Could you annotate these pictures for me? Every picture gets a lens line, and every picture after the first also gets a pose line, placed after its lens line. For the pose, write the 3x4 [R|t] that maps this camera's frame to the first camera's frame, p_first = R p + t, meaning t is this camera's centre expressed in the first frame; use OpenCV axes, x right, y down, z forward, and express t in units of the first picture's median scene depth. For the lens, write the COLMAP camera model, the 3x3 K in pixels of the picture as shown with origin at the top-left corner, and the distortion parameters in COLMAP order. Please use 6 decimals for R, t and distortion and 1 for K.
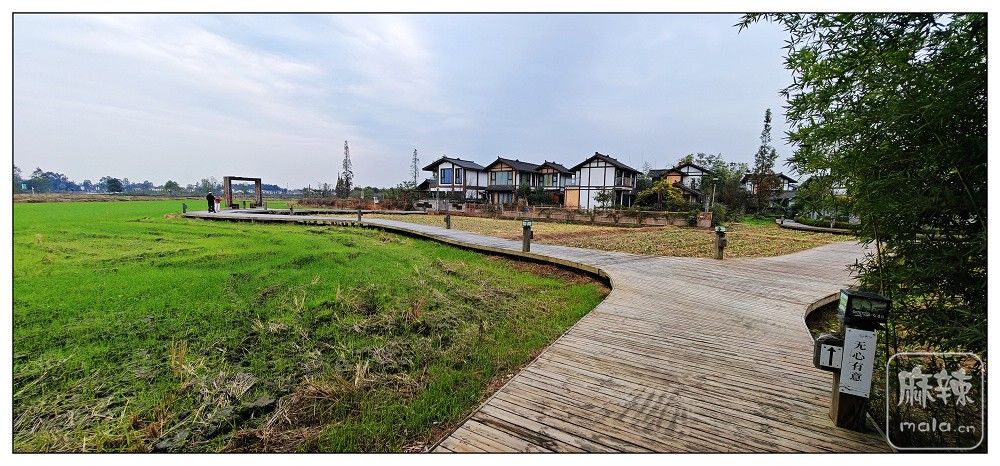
lens RADIAL K [[357.5, 0, 500.8], [0, 357.5, 239.1], [0, 0, 1]] dist [-0.002848, -0.001598]
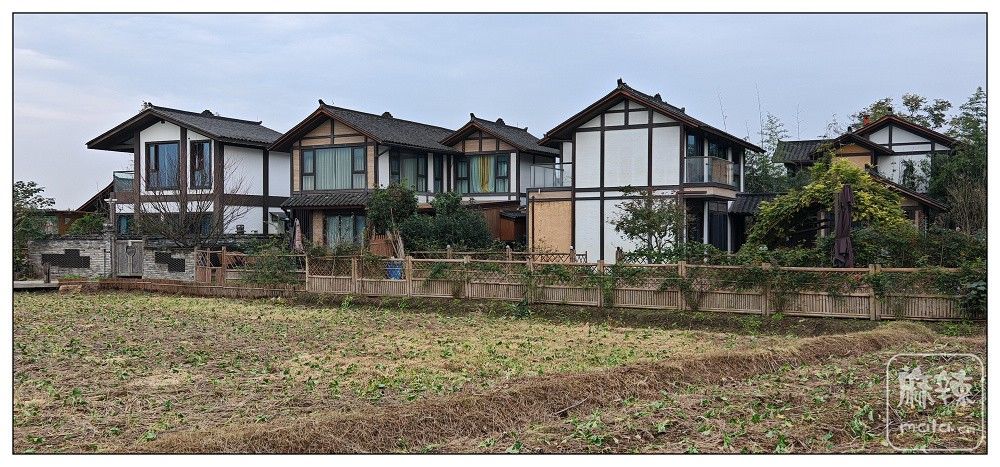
lens RADIAL K [[901.6, 0, 504.5], [0, 901.6, 239.7], [0, 0, 1]] dist [0.021686, 0.014352]
pose [[0.993749, -0.020452, 0.109747, 0.069211], [0.031920, 0.994088, -0.103779, -0.021745], [-0.106975, 0.106633, 0.988527, 0.216837]]
